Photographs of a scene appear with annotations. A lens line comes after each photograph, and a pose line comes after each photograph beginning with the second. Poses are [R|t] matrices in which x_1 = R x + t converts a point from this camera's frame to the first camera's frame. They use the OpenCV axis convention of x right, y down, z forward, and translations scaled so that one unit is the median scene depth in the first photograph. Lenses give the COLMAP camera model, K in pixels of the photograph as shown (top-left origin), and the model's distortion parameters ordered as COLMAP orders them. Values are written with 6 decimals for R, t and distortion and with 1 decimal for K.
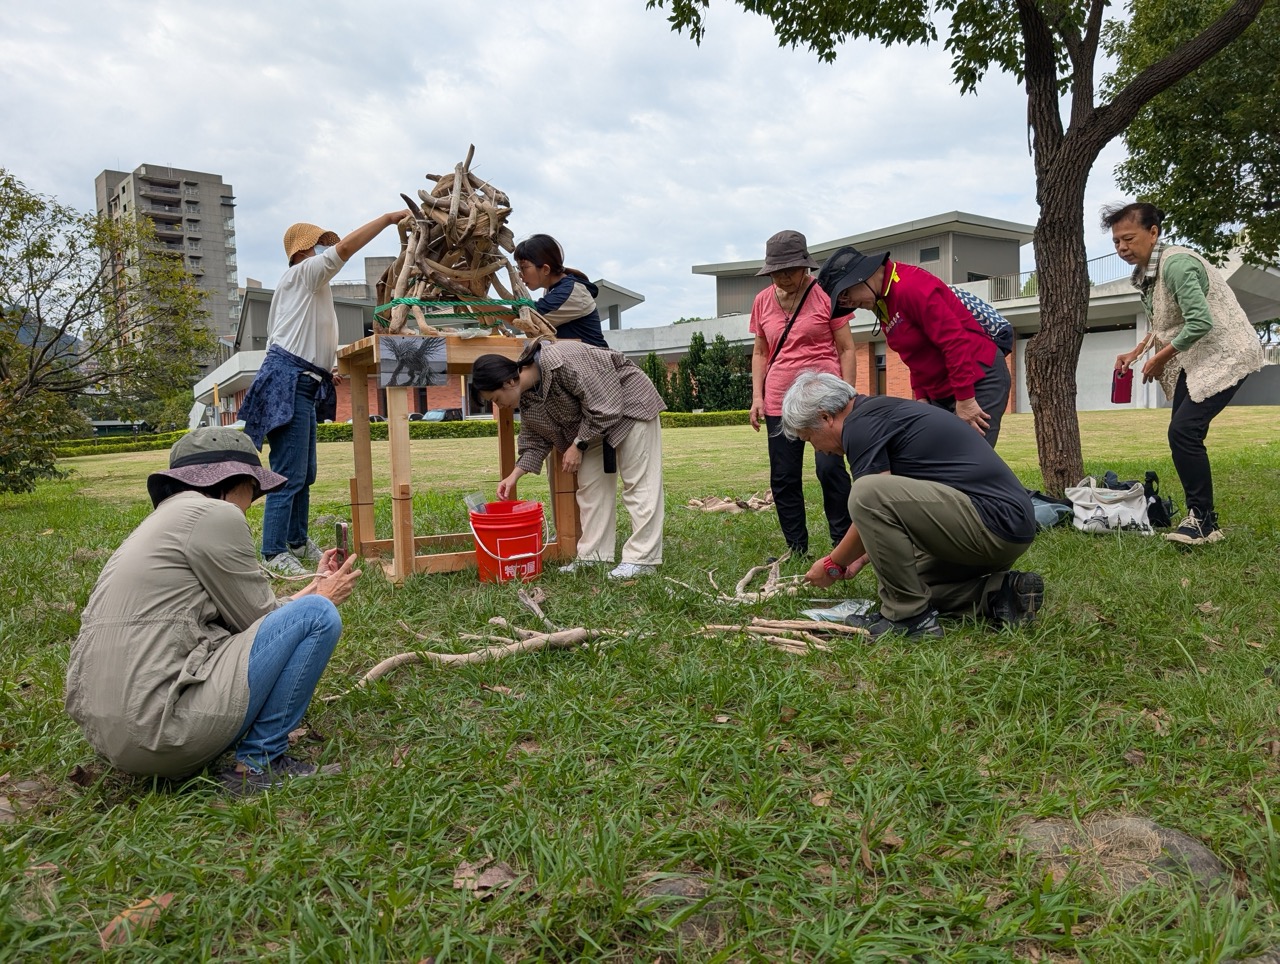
lens RADIAL K [[877.0, 0, 641.5], [0, 877.0, 479.6], [0, 0, 1]] dist [0.020329, -0.003826]
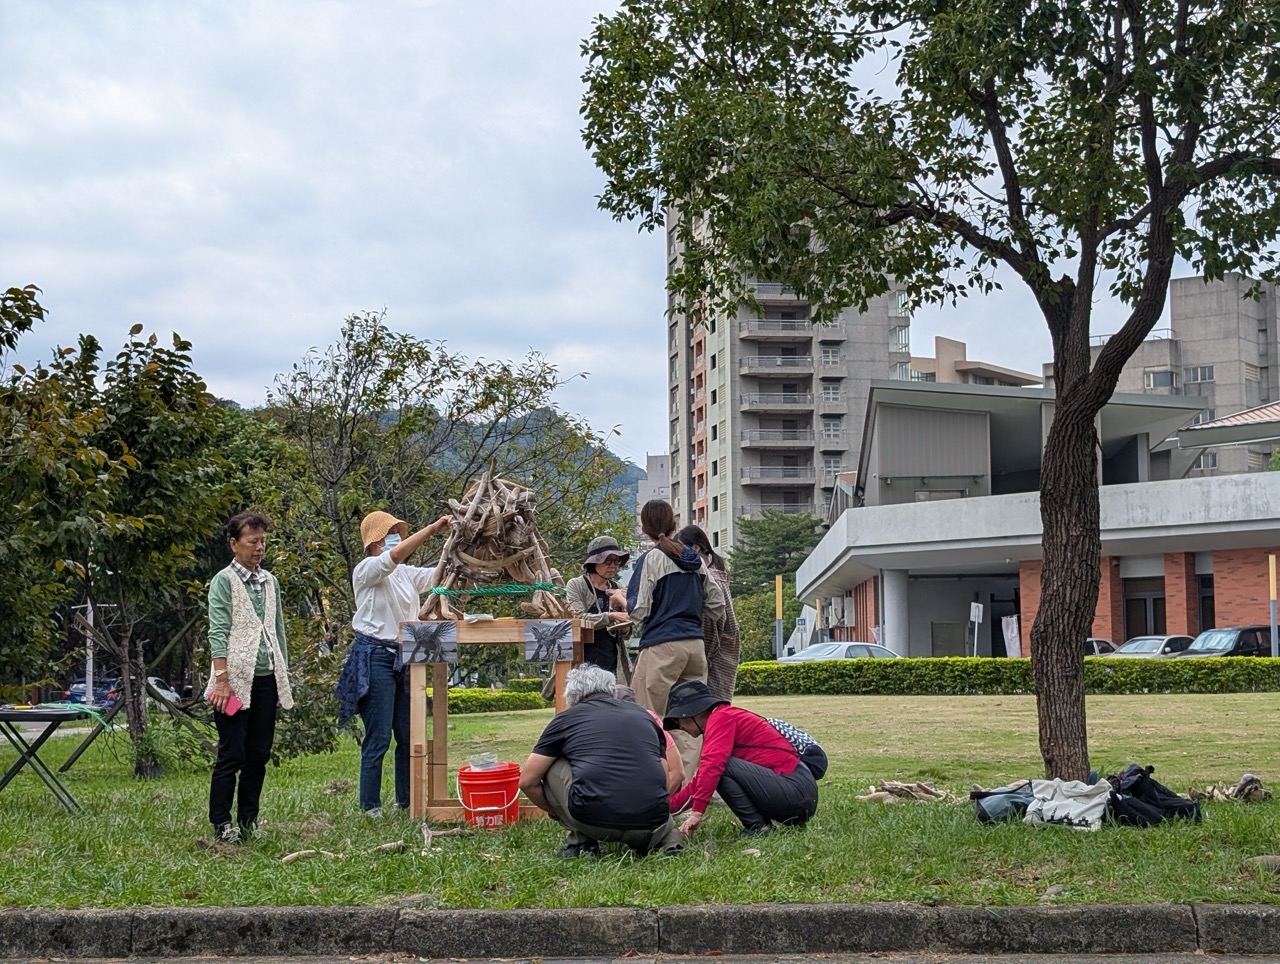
lens RADIAL K [[1958.0, 0, 639.2], [0, 1958.0, 482.1], [0, 0, 1]] dist [0.039666, 0.000000]
pose [[0.858497, -0.030143, -0.511932, 1.252245], [-0.047681, 0.989255, -0.138208, 0.006703], [0.510598, 0.143061, 0.847835, -1.072430]]
